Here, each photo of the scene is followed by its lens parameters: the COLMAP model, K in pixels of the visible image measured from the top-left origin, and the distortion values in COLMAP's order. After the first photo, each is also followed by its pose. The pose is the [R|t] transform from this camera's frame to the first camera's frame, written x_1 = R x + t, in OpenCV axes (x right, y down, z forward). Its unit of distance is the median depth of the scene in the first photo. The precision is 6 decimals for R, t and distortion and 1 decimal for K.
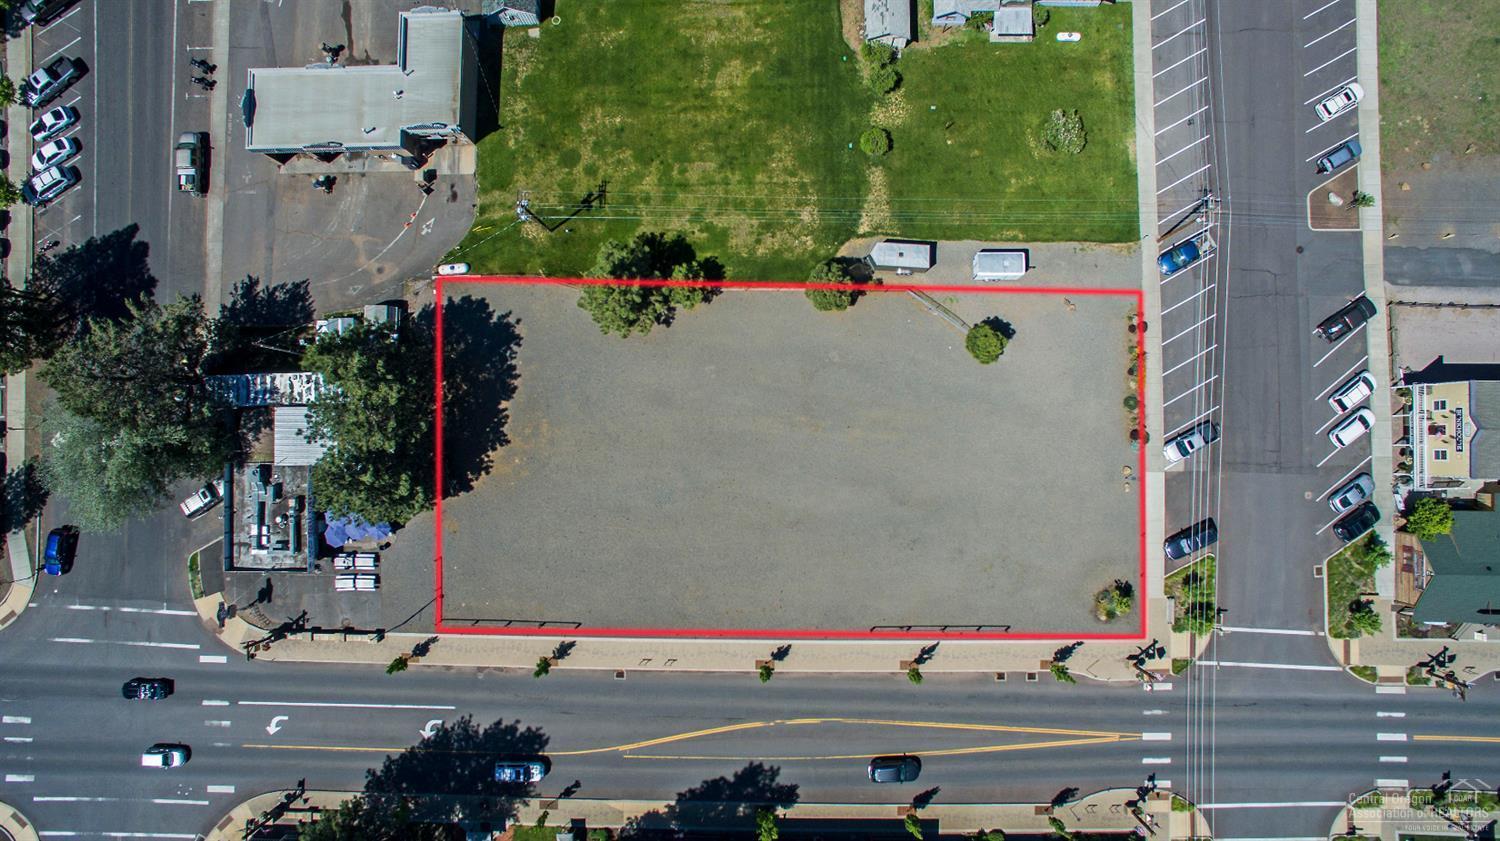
lens RADIAL K [[867.7, 0, 750.0], [0, 867.7, 420.5], [0, 0, 1]] dist [-0.103836, 0.062679]
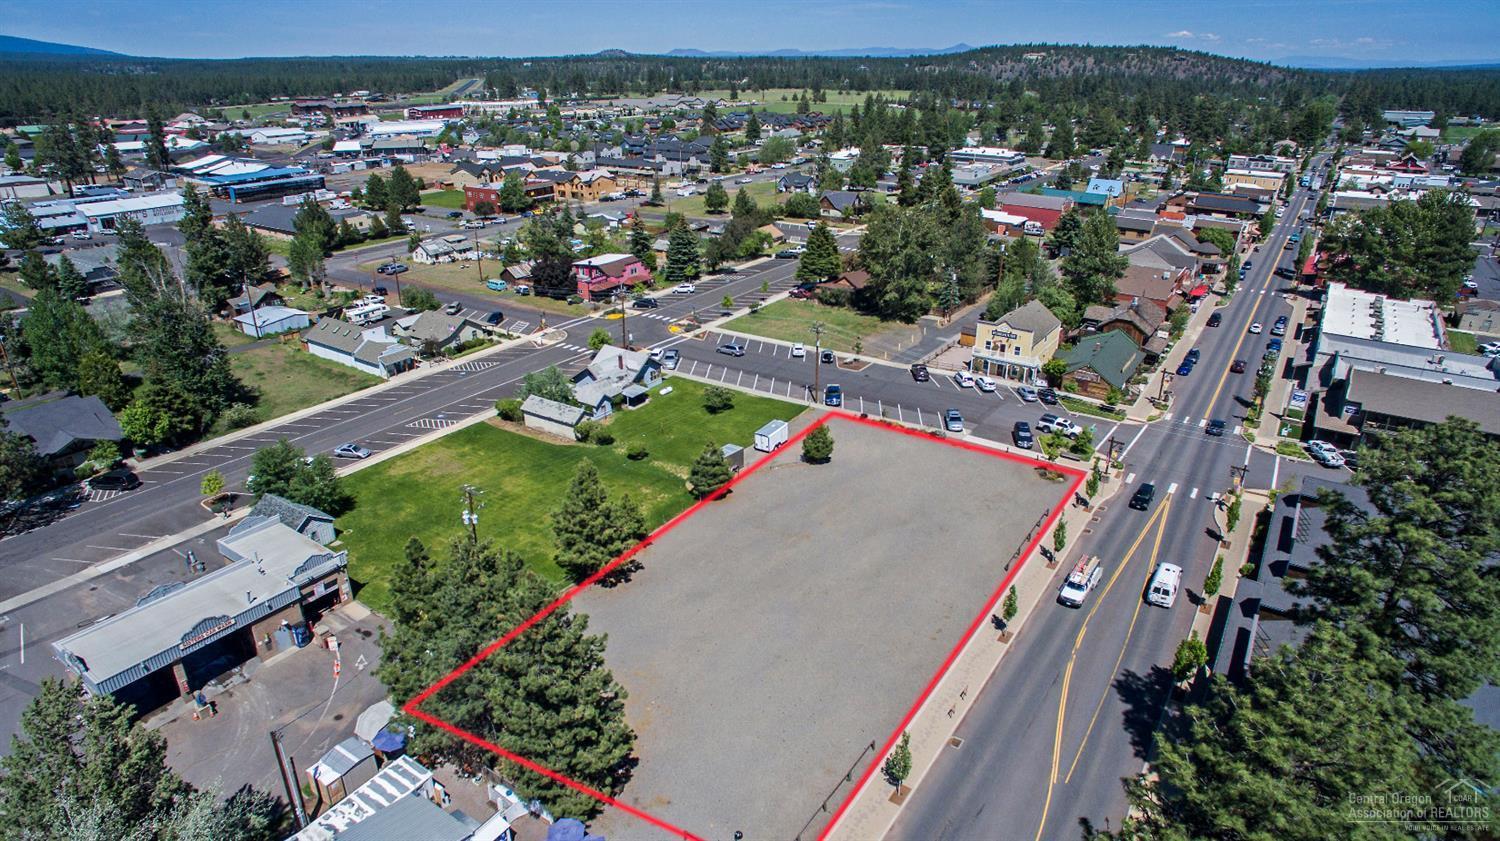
lens RADIAL K [[867.7, 0, 750.0], [0, 867.7, 420.5], [0, 0, 1]] dist [-0.103836, 0.062679]
pose [[0.559350, -0.306491, 0.770189, -0.741229], [0.828115, 0.247840, -0.502793, 0.452163], [-0.036782, 0.919042, 0.392440, 0.449412]]
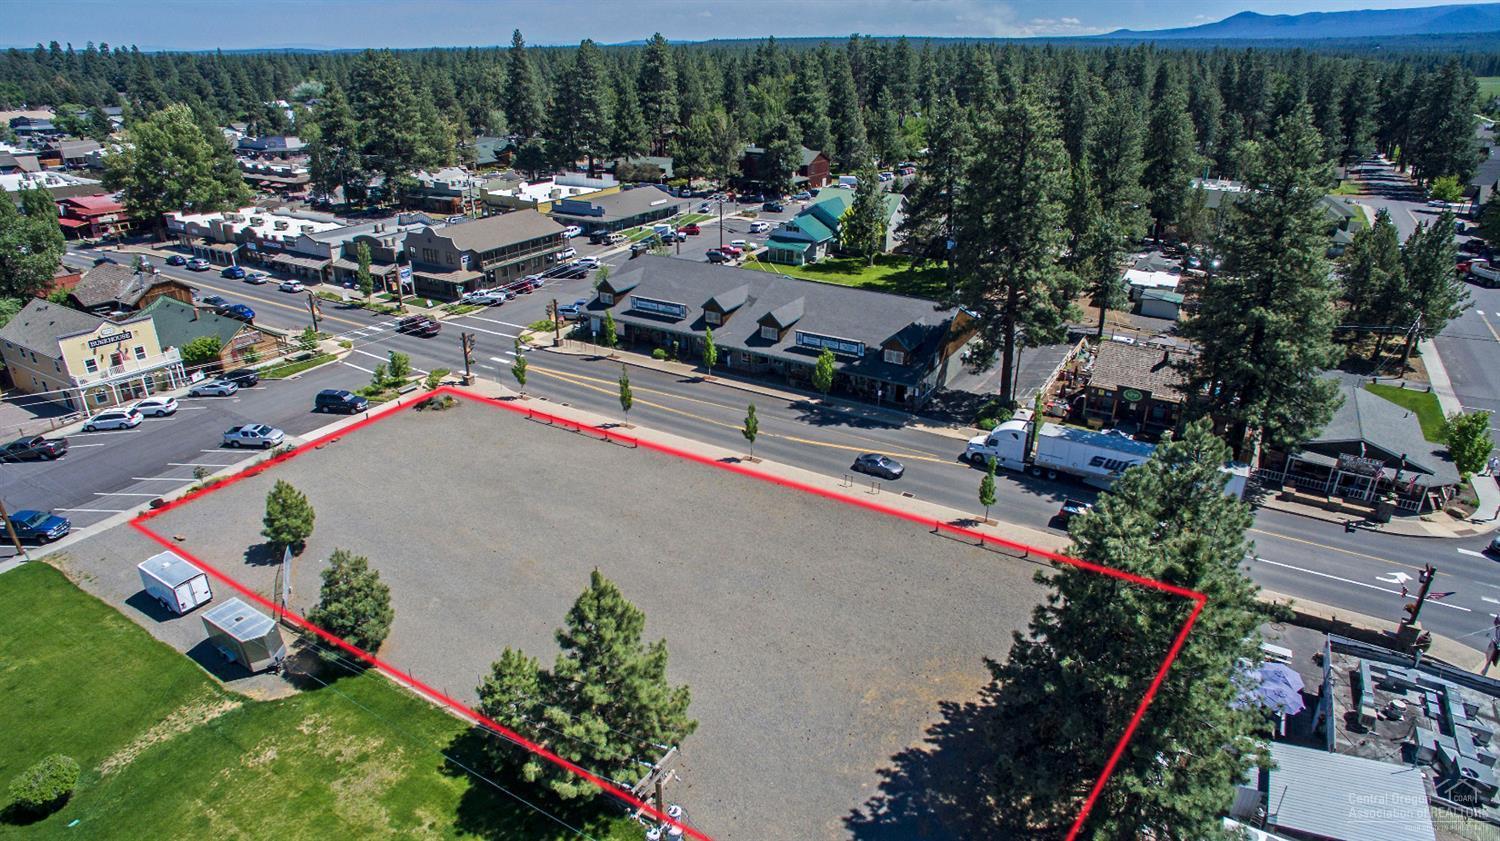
lens RADIAL K [[867.7, 0, 750.0], [0, 867.7, 420.5], [0, 0, 1]] dist [-0.103836, 0.062679]
pose [[-0.860194, -0.189047, 0.473633, -0.406171], [0.509965, -0.316066, 0.800023, -0.438488], [-0.001543, 0.929711, 0.368286, 0.617584]]
